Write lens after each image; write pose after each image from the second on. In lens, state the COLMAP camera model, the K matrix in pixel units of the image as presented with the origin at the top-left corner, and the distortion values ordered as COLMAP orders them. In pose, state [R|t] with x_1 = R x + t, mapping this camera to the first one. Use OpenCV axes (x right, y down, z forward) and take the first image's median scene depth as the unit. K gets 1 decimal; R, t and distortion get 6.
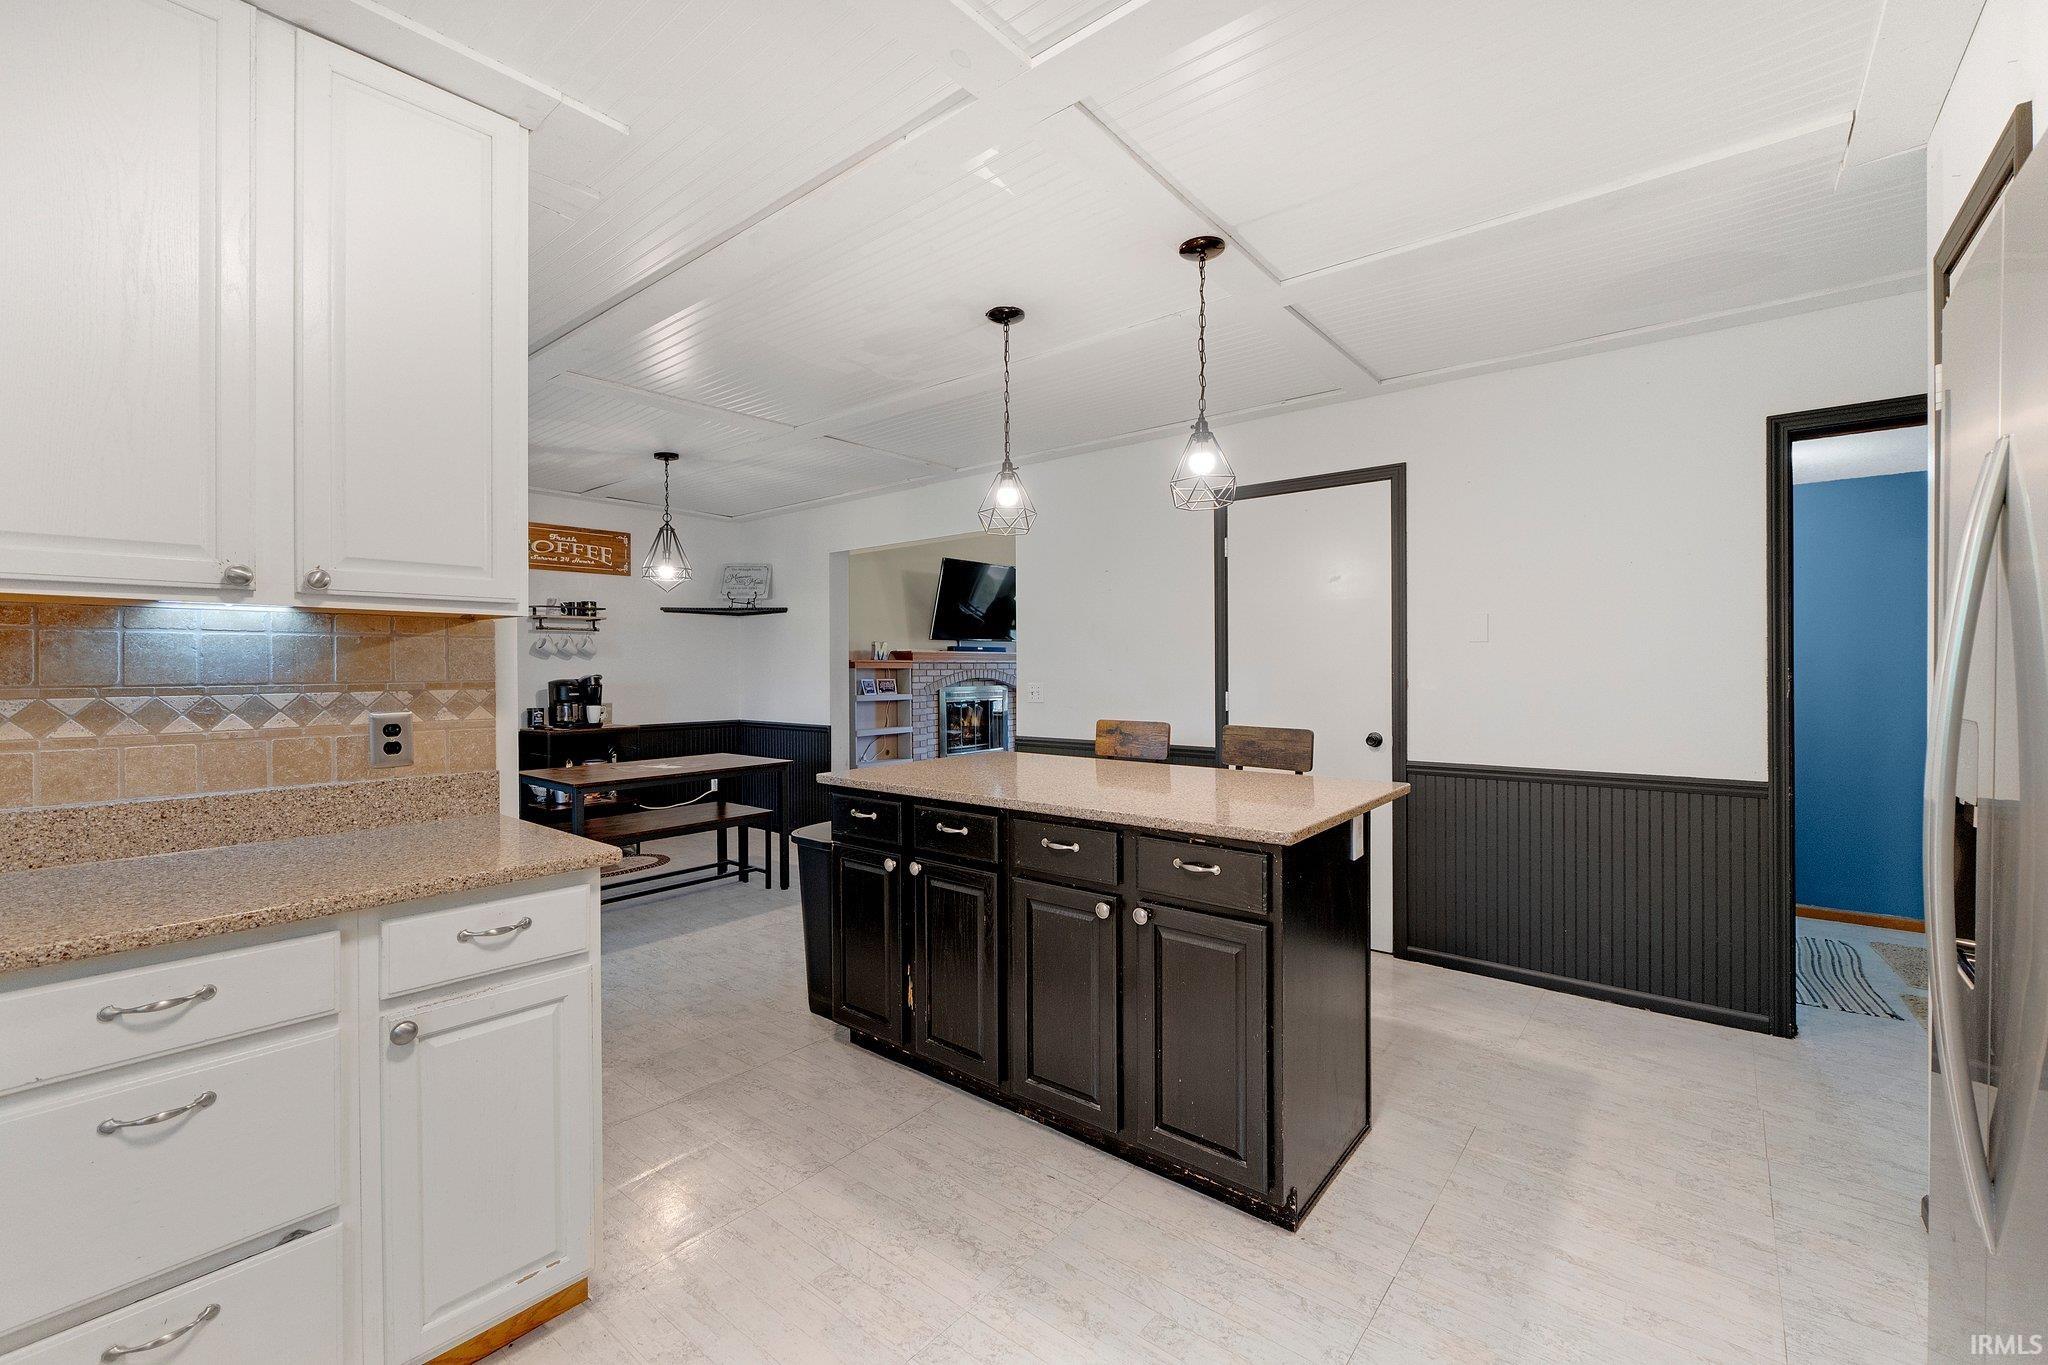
lens RADIAL K [[857.3, 0, 1012.4], [0, 857.3, 678.4], [0, 0, 1]] dist [-0.011979, 0.004110]
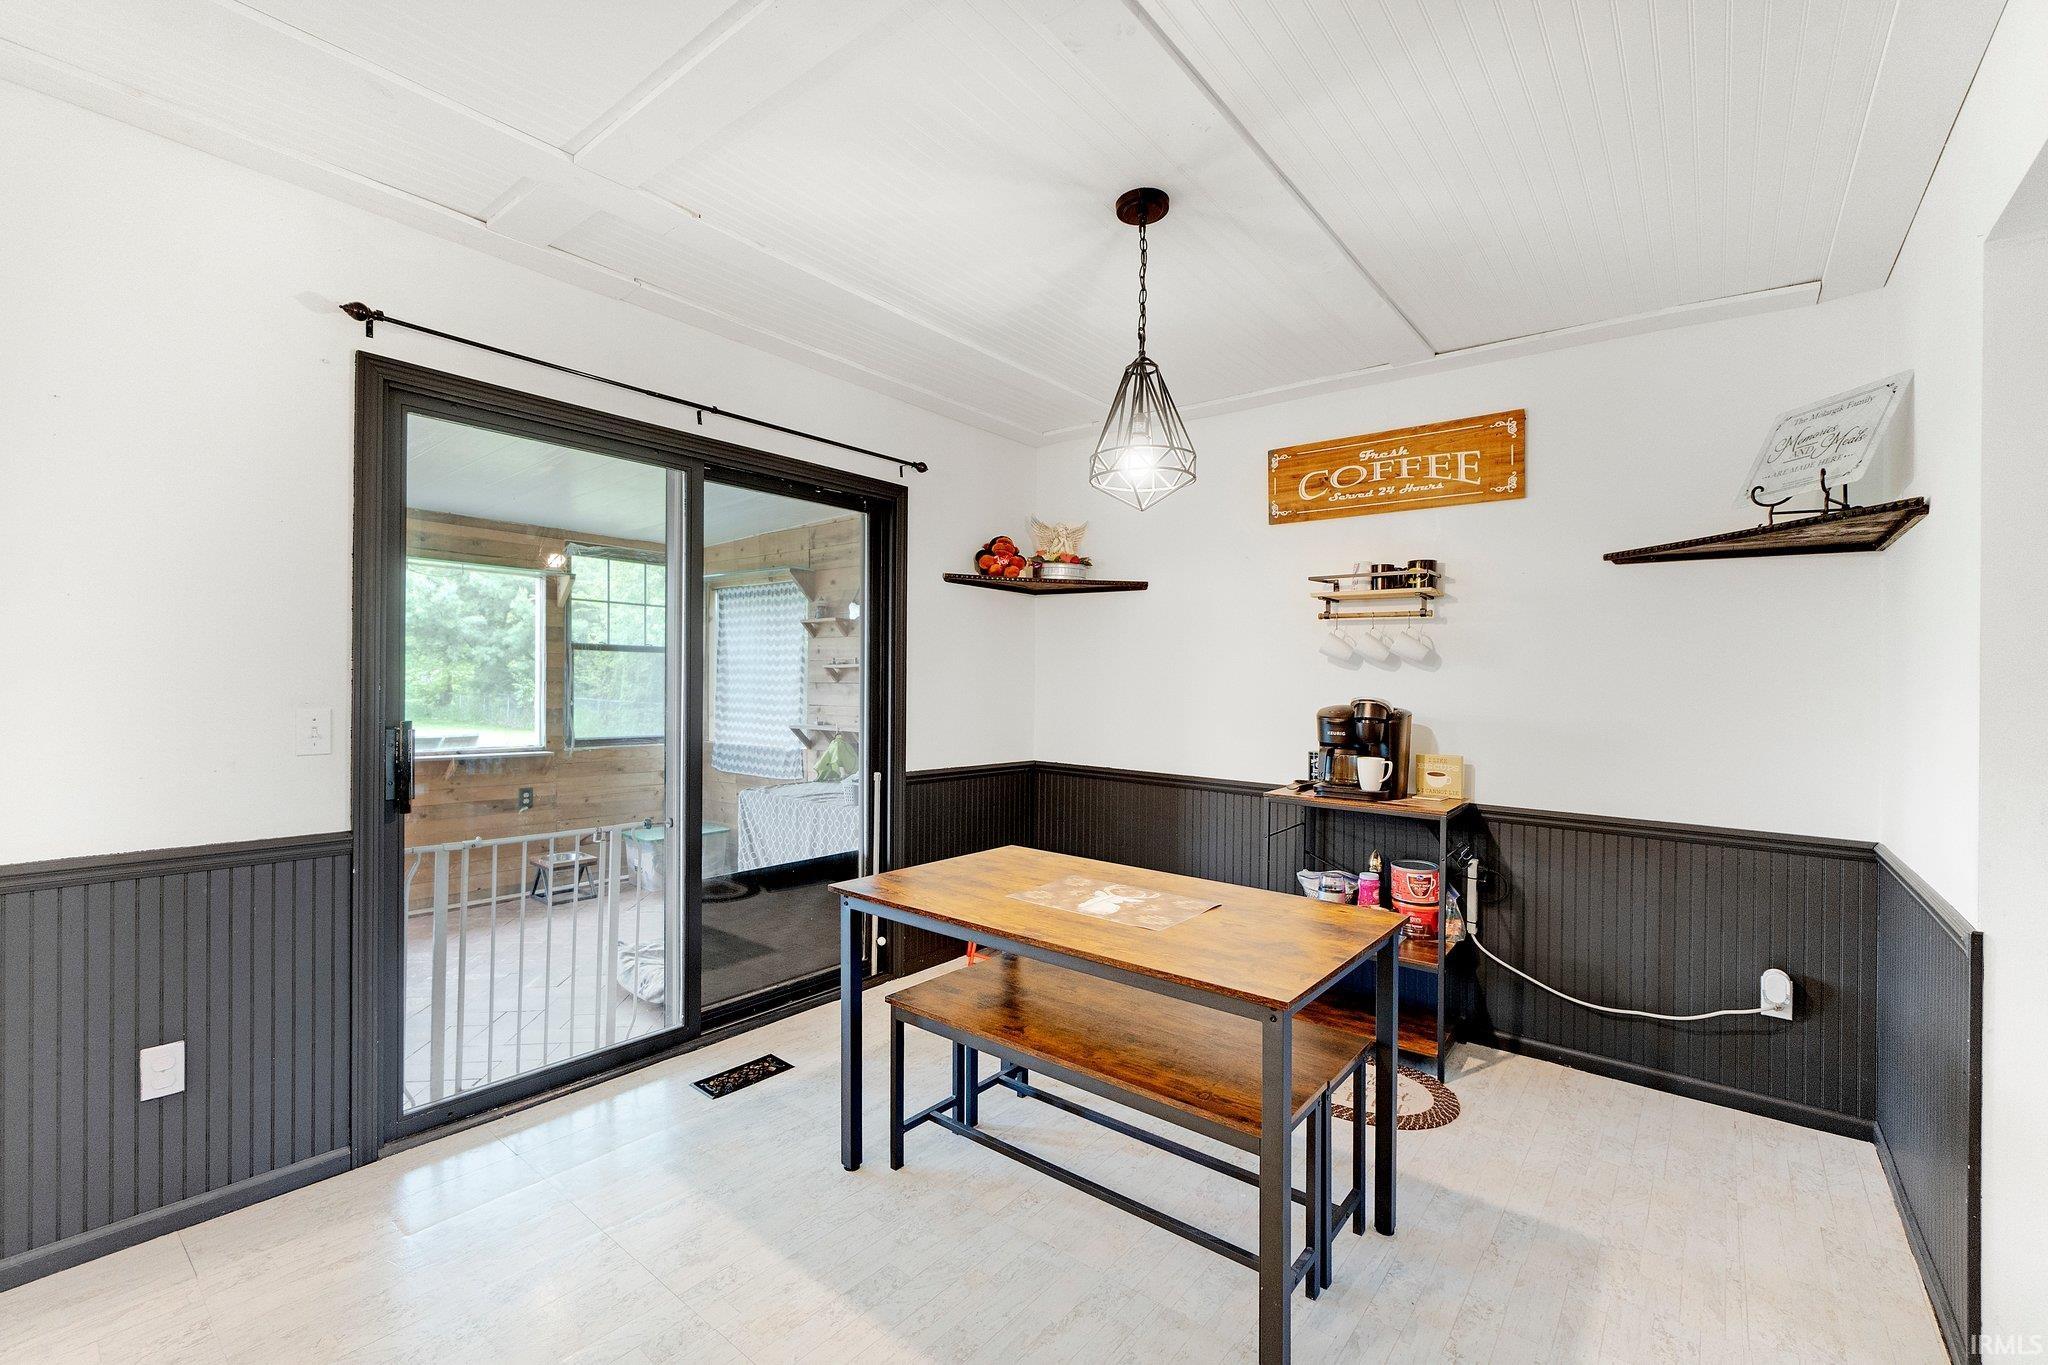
lens RADIAL K [[857.3, 0, 1021.5], [0, 857.3, 673.8], [0, 0, 1]] dist [-0.011979, 0.004110]
pose [[0.001156, -0.000788, -0.999999, 0.072915], [-0.037533, 0.999295, -0.000831, -0.020592], [0.999295, 0.037534, 0.001125, 1.565249]]
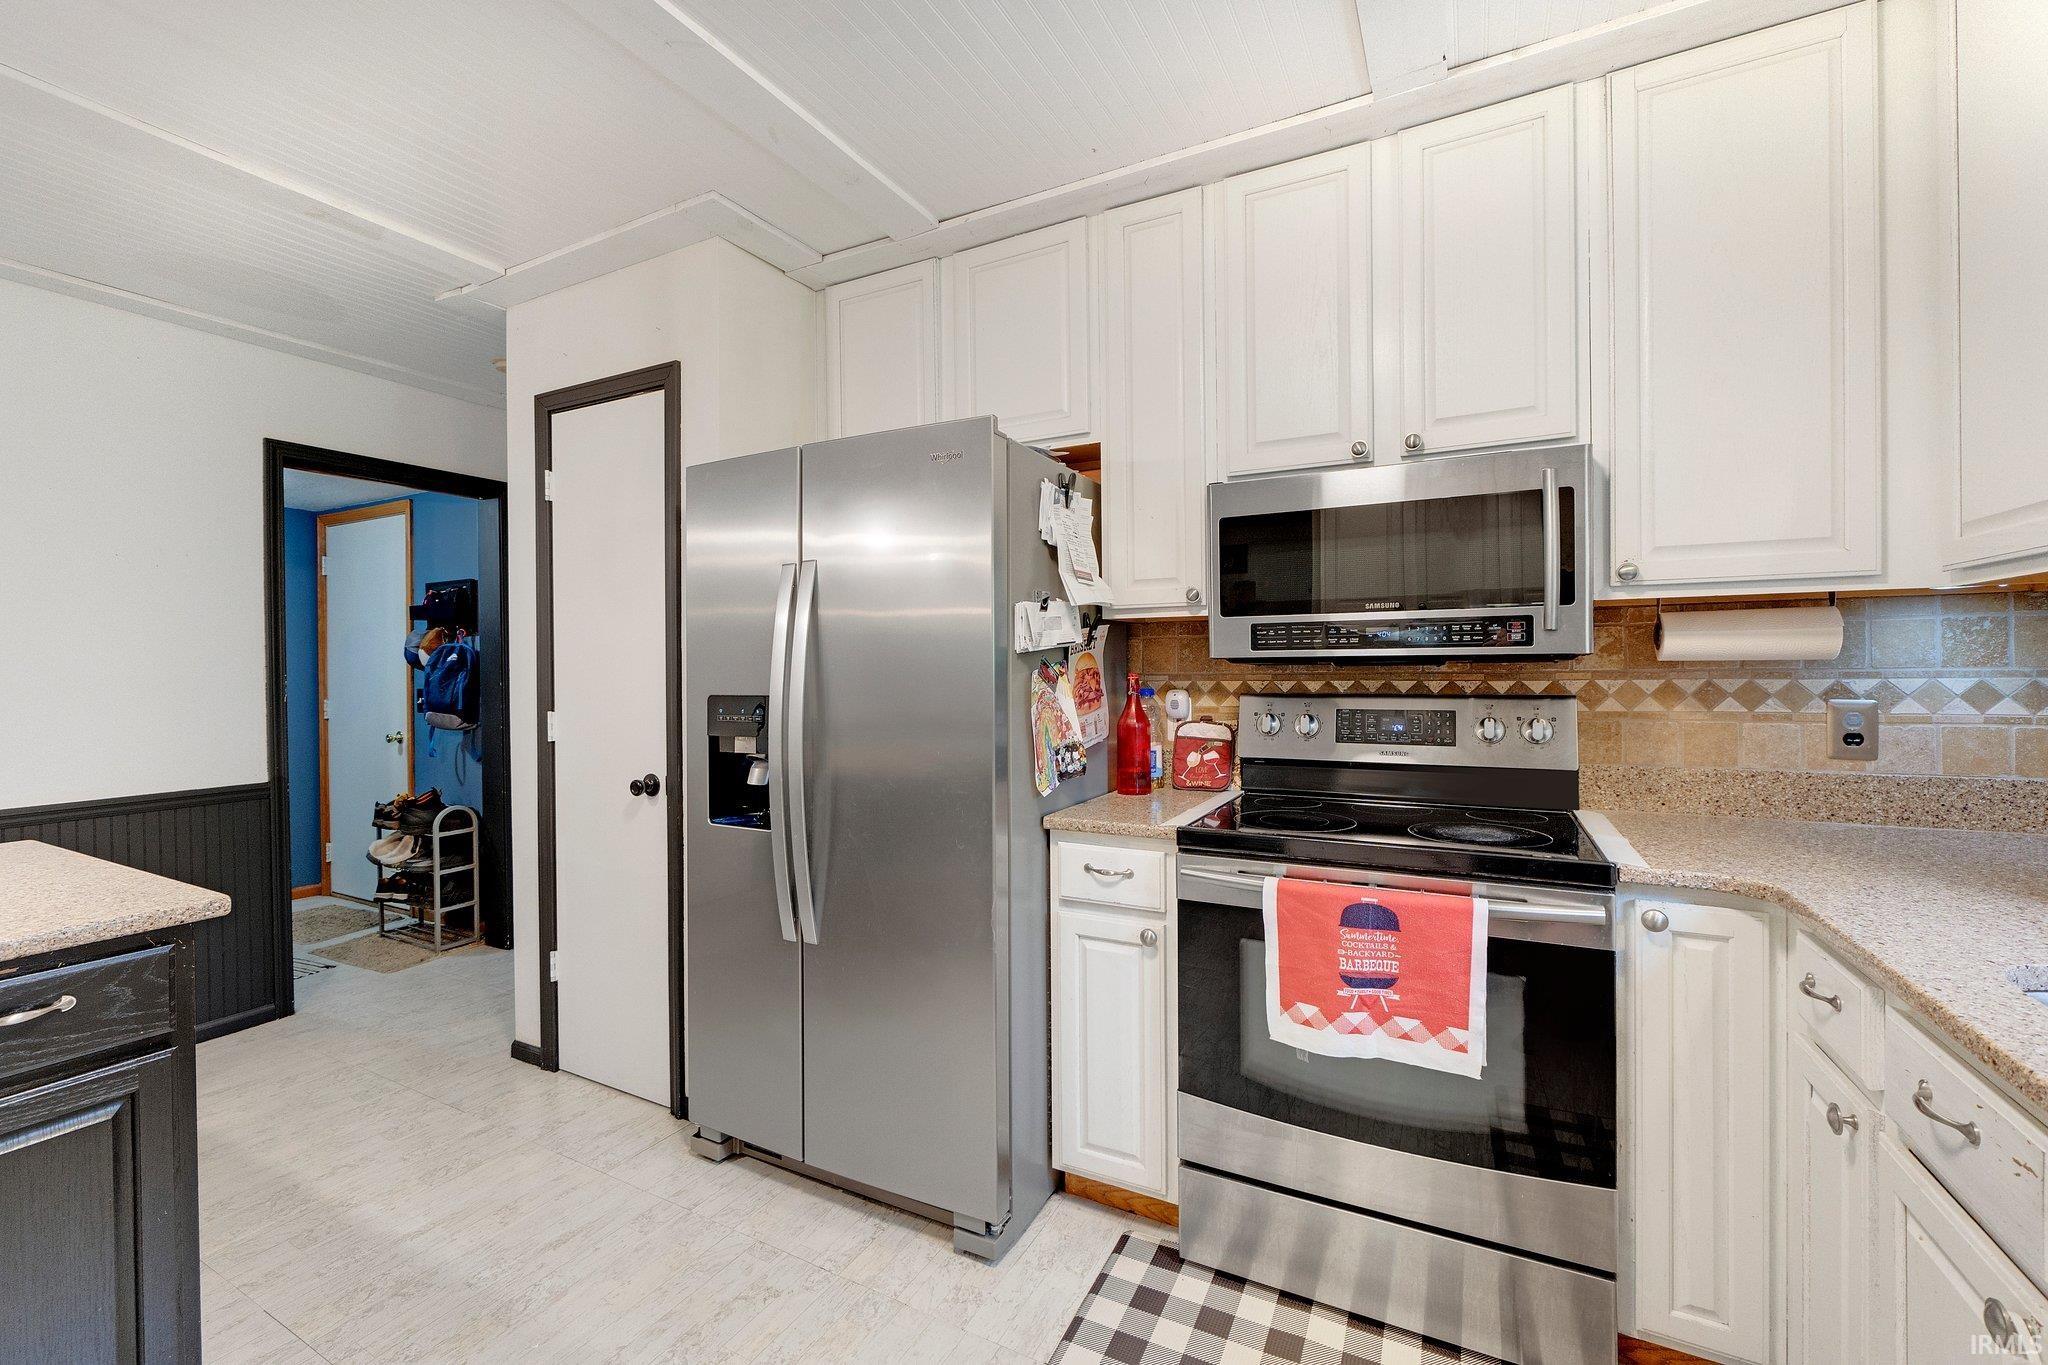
lens RADIAL K [[857.3, 0, 1015.1], [0, 857.3, 667.8], [0, 0, 1]] dist [-0.011979, 0.004110]
pose [[-0.202130, 0.005468, 0.979343, -0.338285], [0.018172, 0.999833, -0.001832, -0.002016], [-0.979190, 0.017426, -0.202196, 0.302499]]
